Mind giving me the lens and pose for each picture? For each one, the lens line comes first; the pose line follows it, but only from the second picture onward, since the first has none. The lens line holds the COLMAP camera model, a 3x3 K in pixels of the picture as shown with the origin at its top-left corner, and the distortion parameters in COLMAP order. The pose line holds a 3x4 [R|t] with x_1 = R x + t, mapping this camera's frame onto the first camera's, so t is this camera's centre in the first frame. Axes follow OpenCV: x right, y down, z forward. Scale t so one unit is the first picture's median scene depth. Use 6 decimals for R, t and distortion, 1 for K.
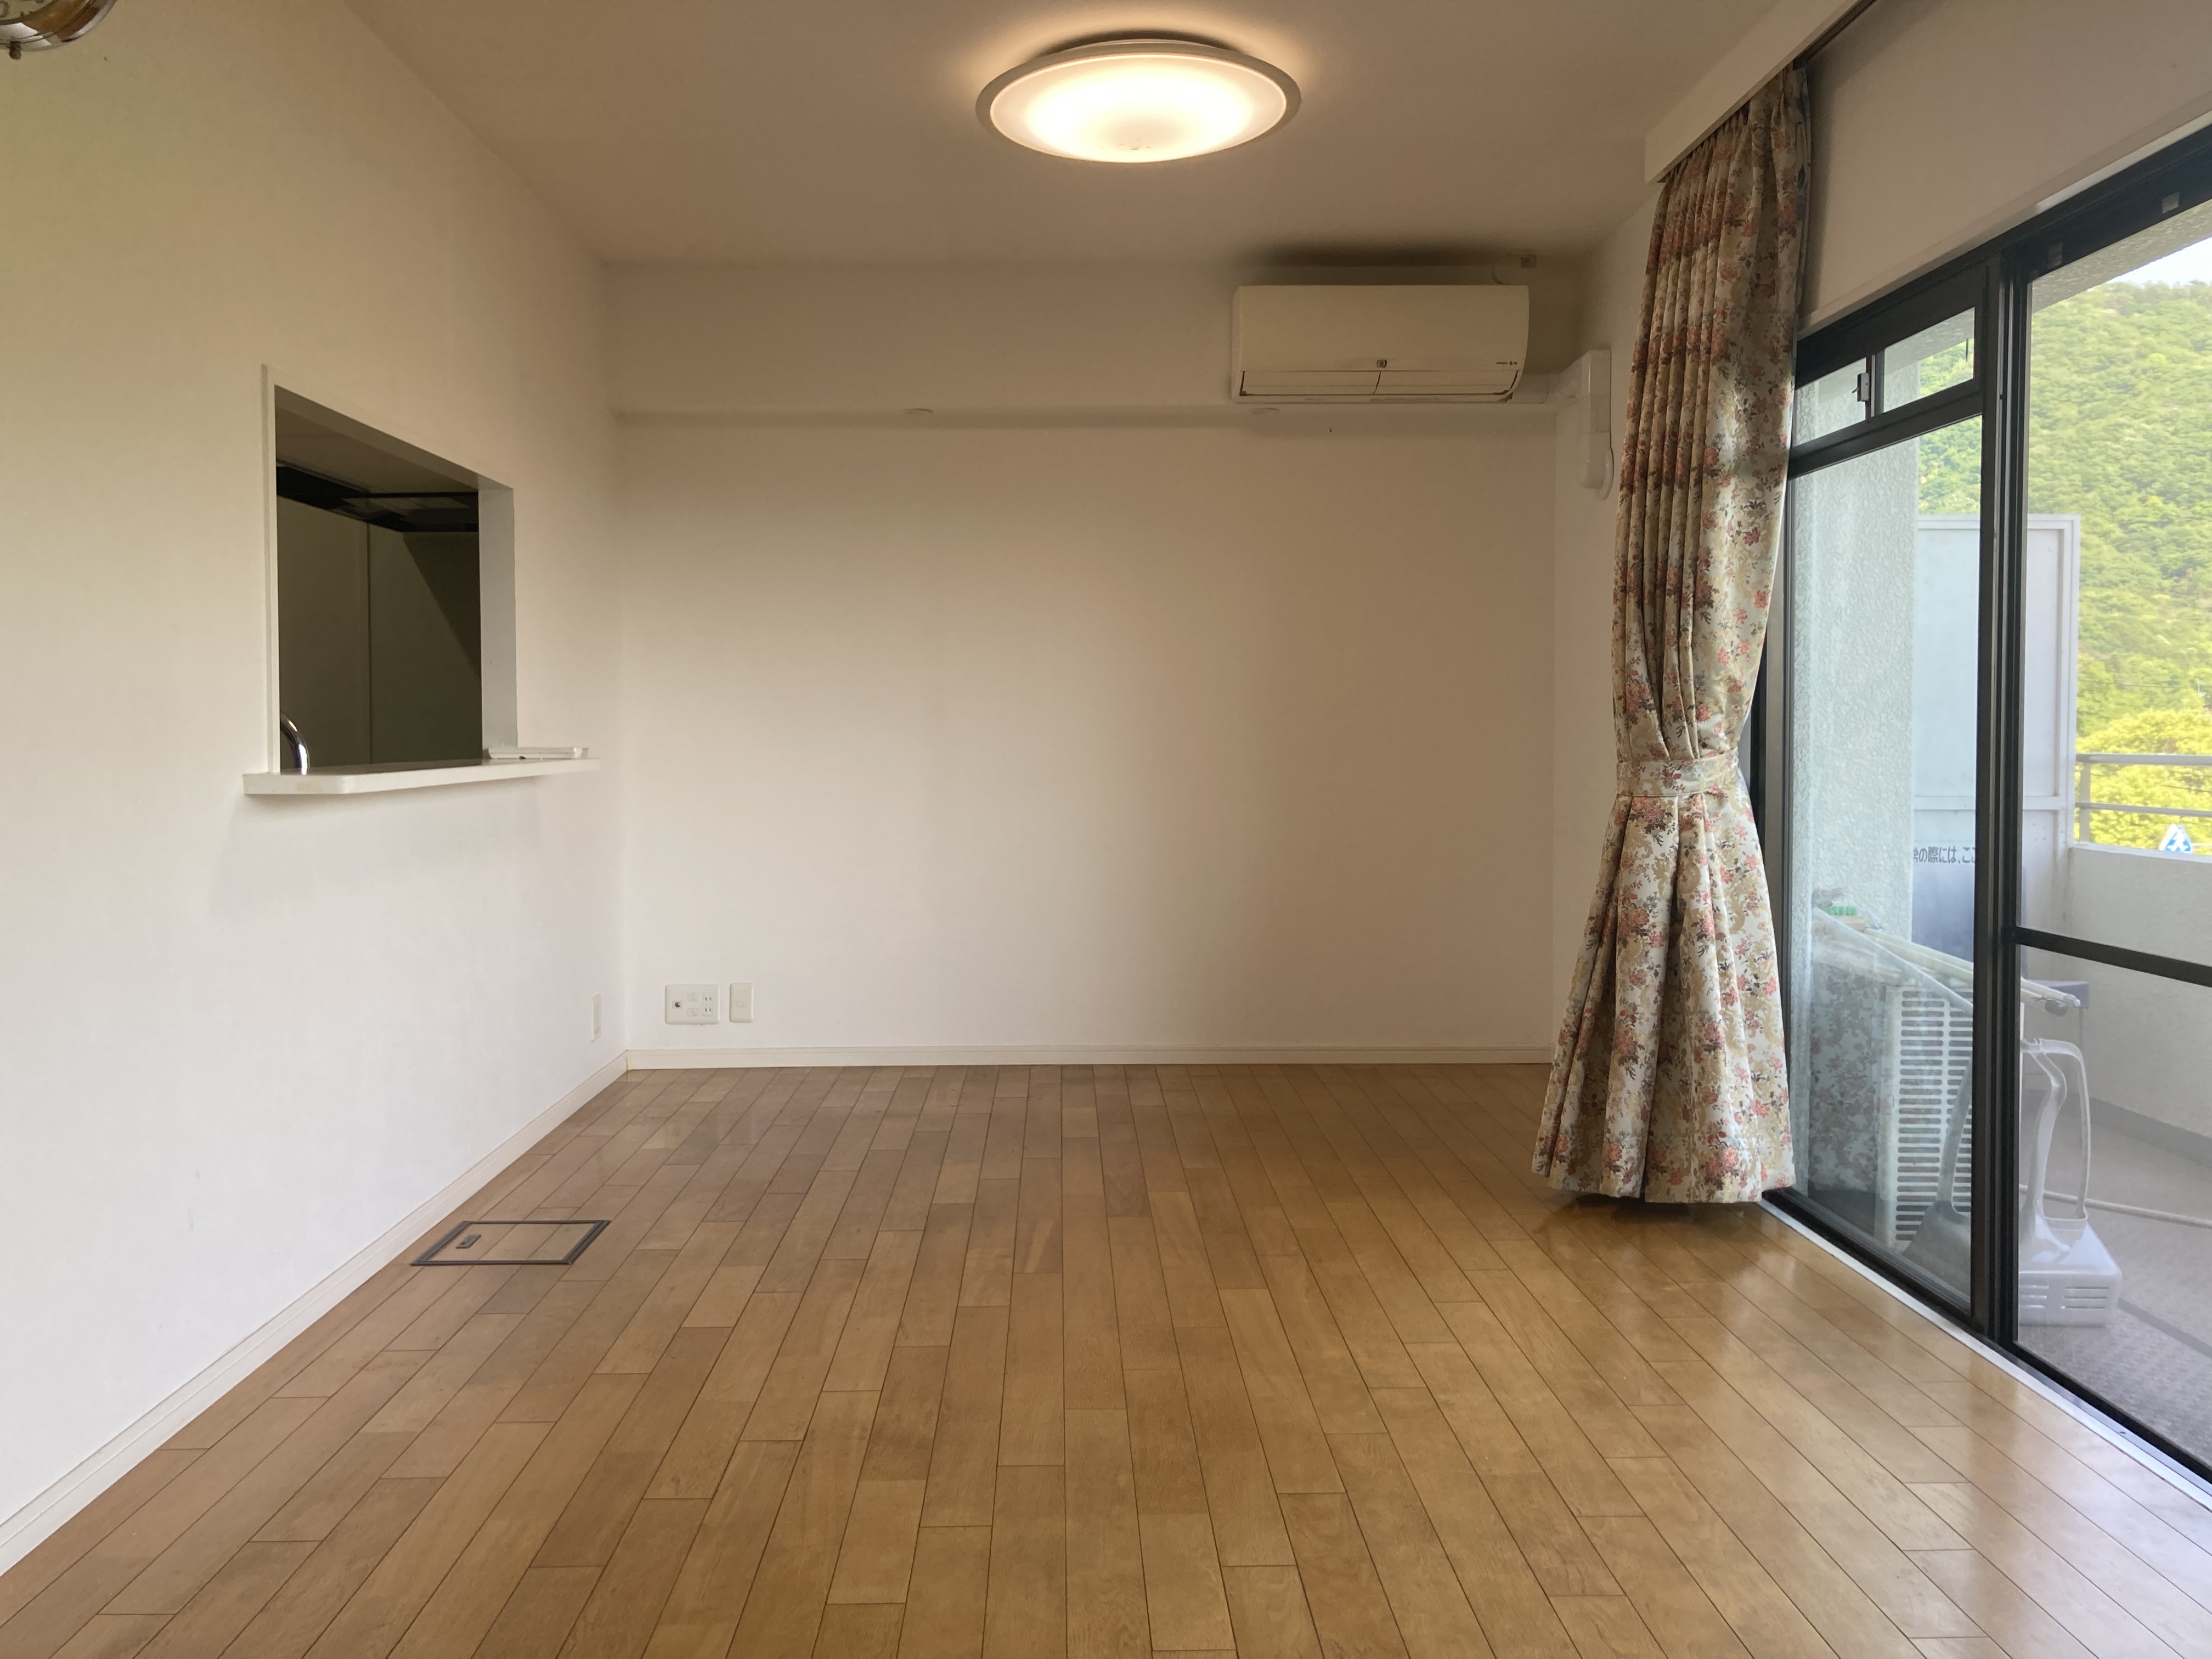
lens RADIAL K [[1825.9, 0, 1107.5], [0, 1825.9, 813.3], [0, 0, 1]] dist [-0.007130, 0.069229]
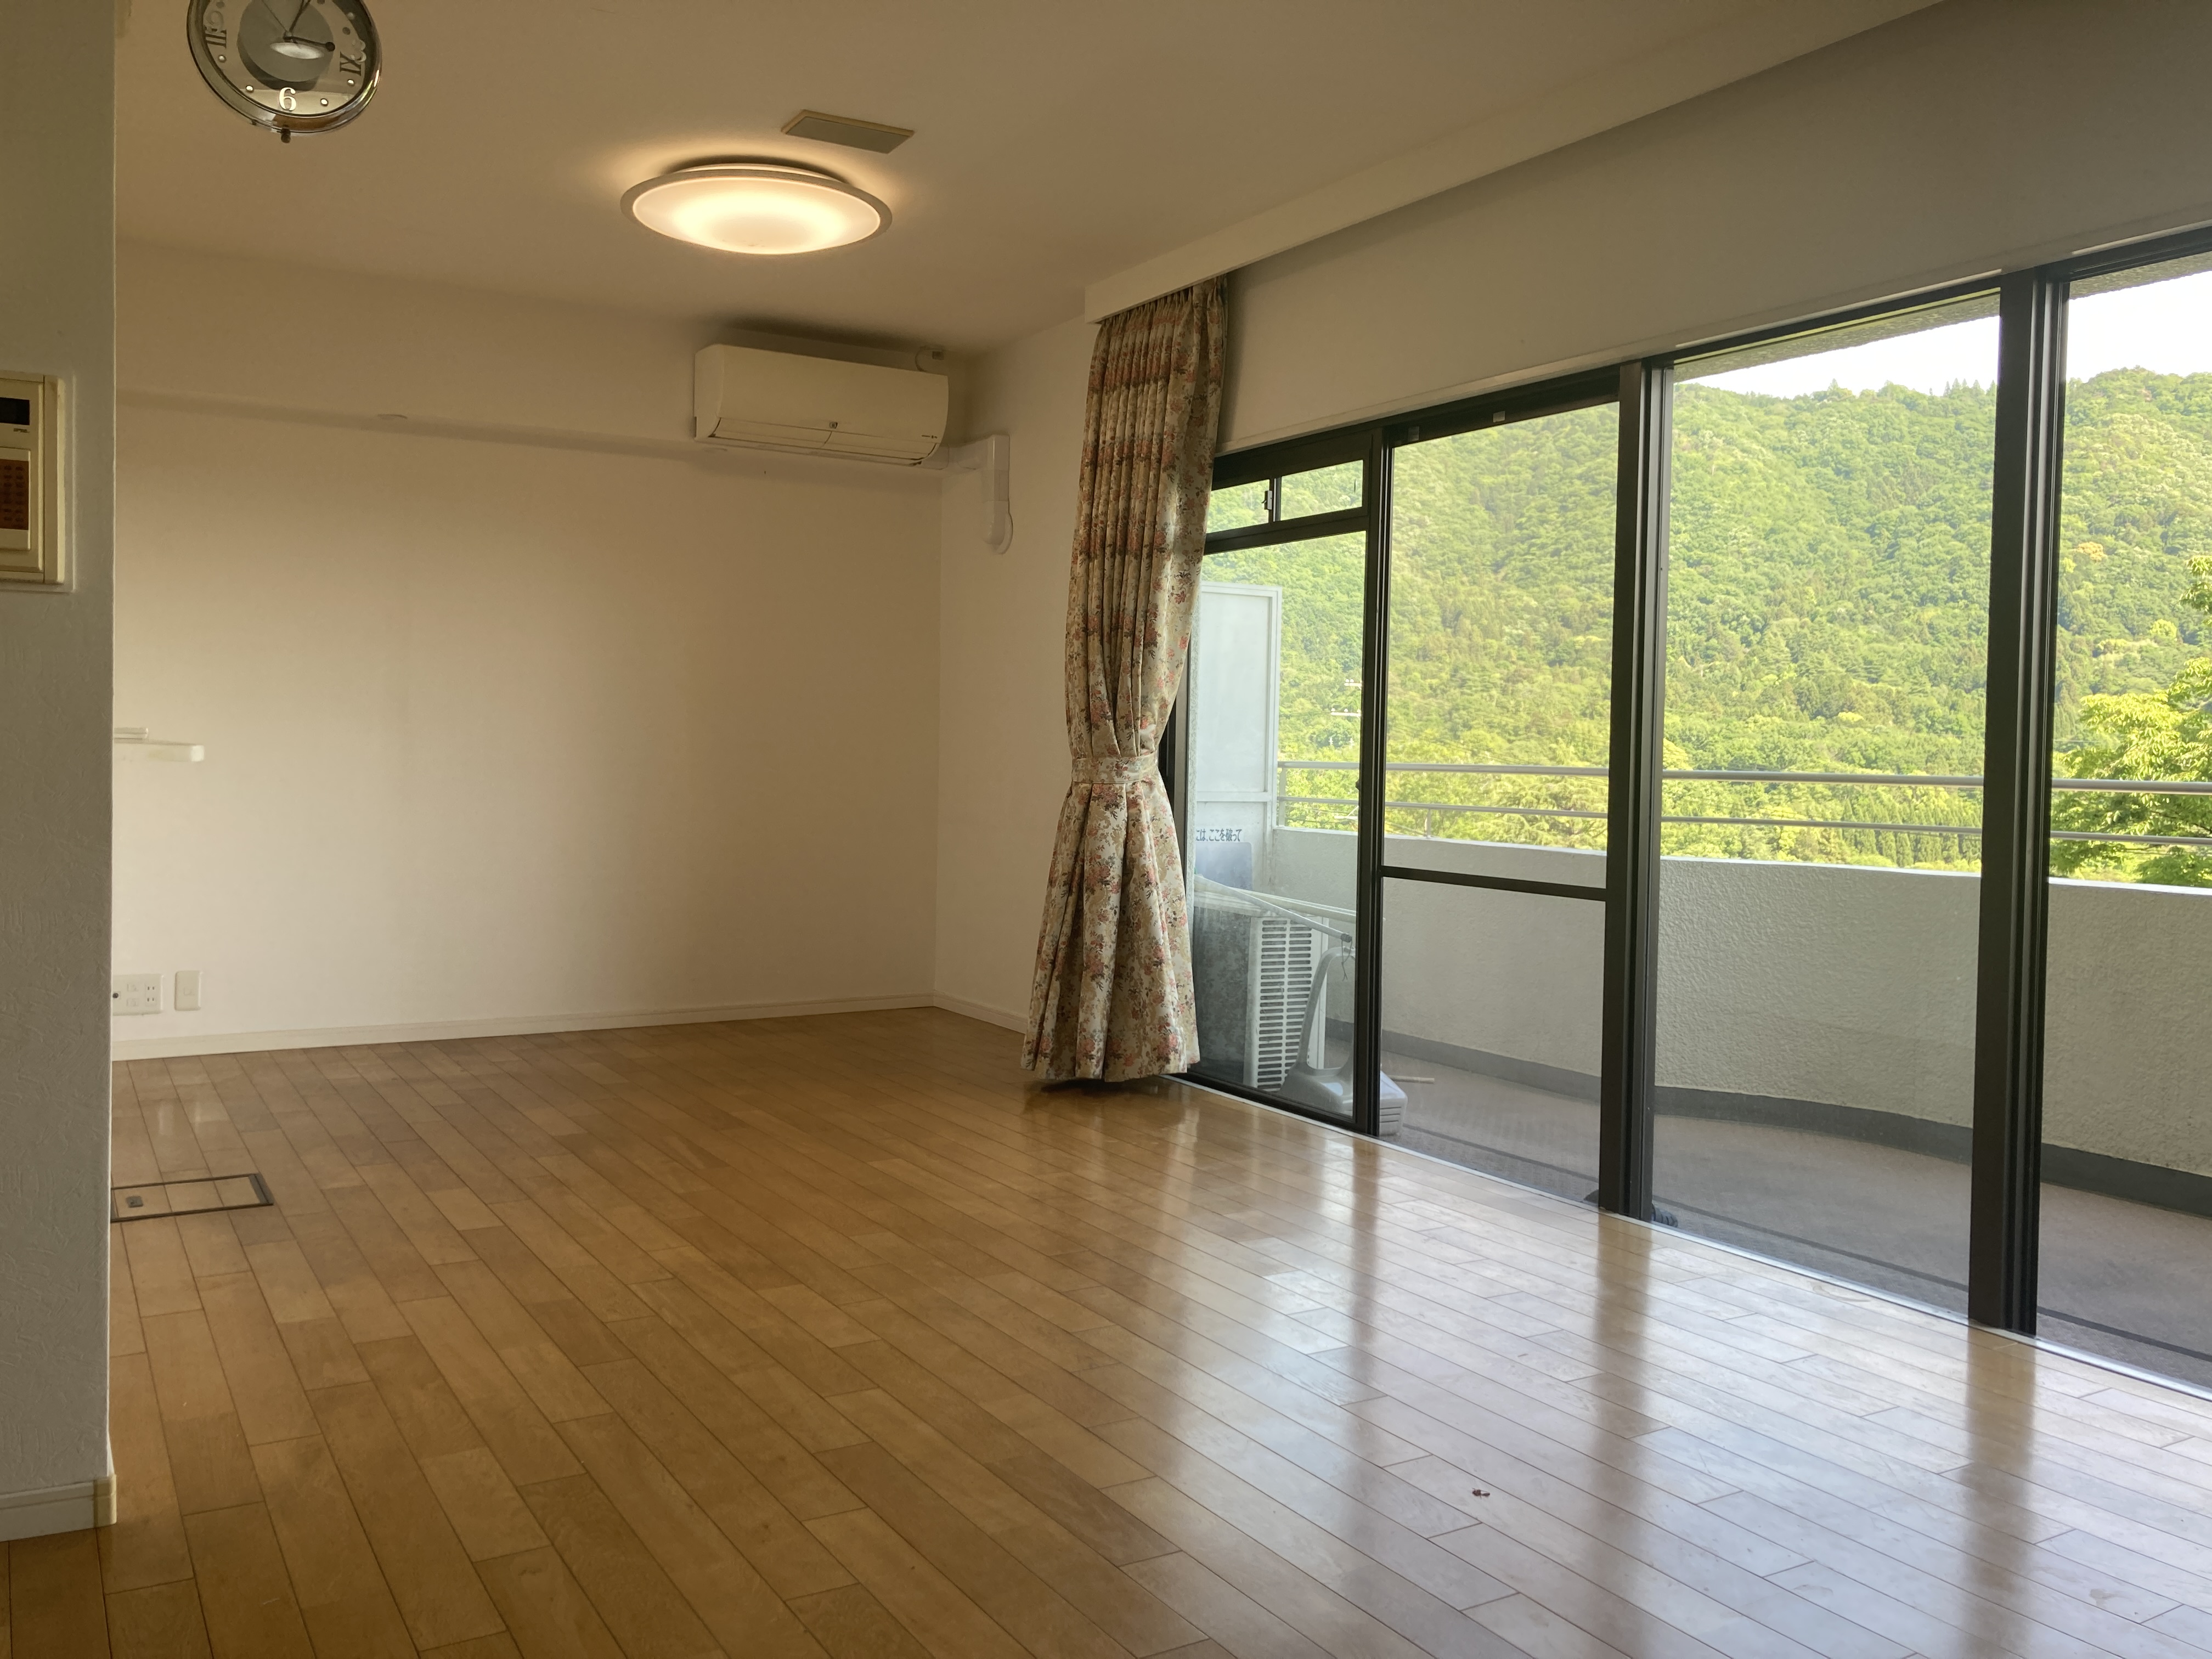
lens RADIAL K [[1797.6, 0, 1106.0], [0, 1797.6, 829.5], [0, 0, 1]] dist [0.182515, -0.274610]
pose [[0.871231, -0.003427, 0.490861, -0.369160], [0.002124, 0.999993, 0.003212, 0.021342], [-0.490868, -0.001756, 0.871232, -0.171866]]
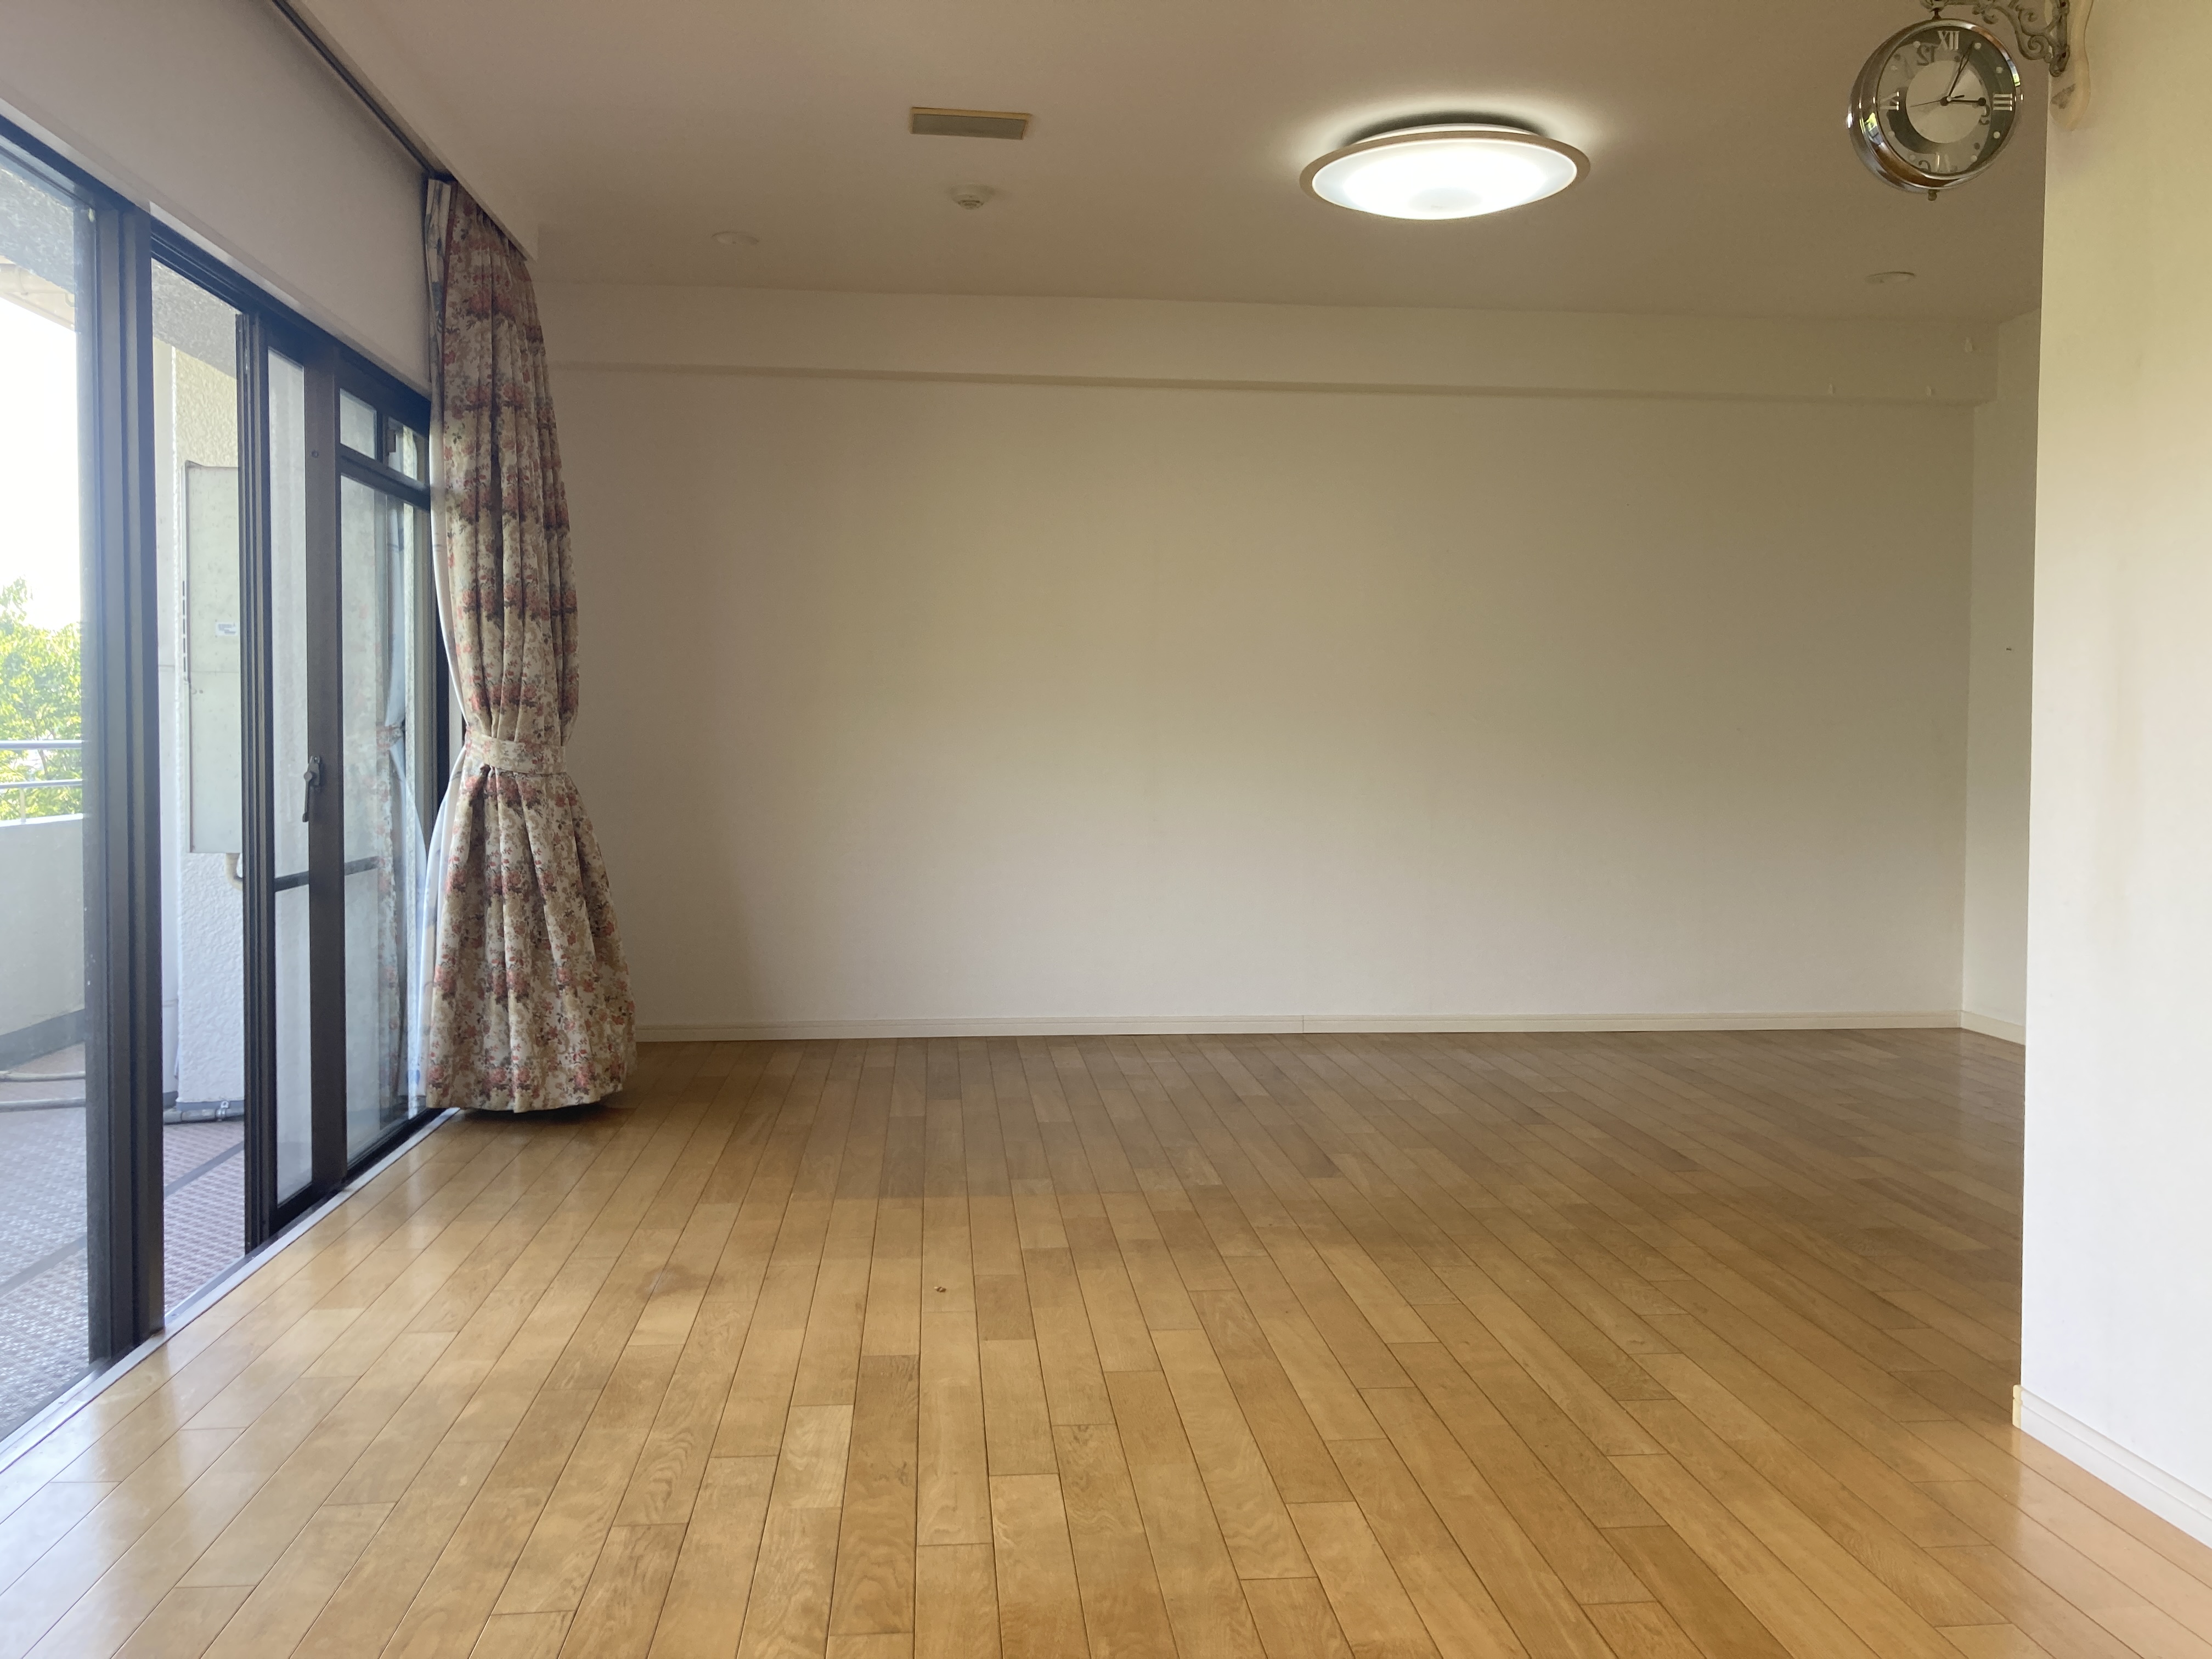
lens RADIAL K [[1797.6, 0, 1106.0], [0, 1797.6, 829.5], [0, 0, 1]] dist [0.182515, -0.274610]
pose [[-0.997765, 0.001298, -0.066803, 0.039662], [-0.004752, 0.995902, 0.090317, -0.040551], [0.066647, 0.090433, -0.993670, 1.171324]]
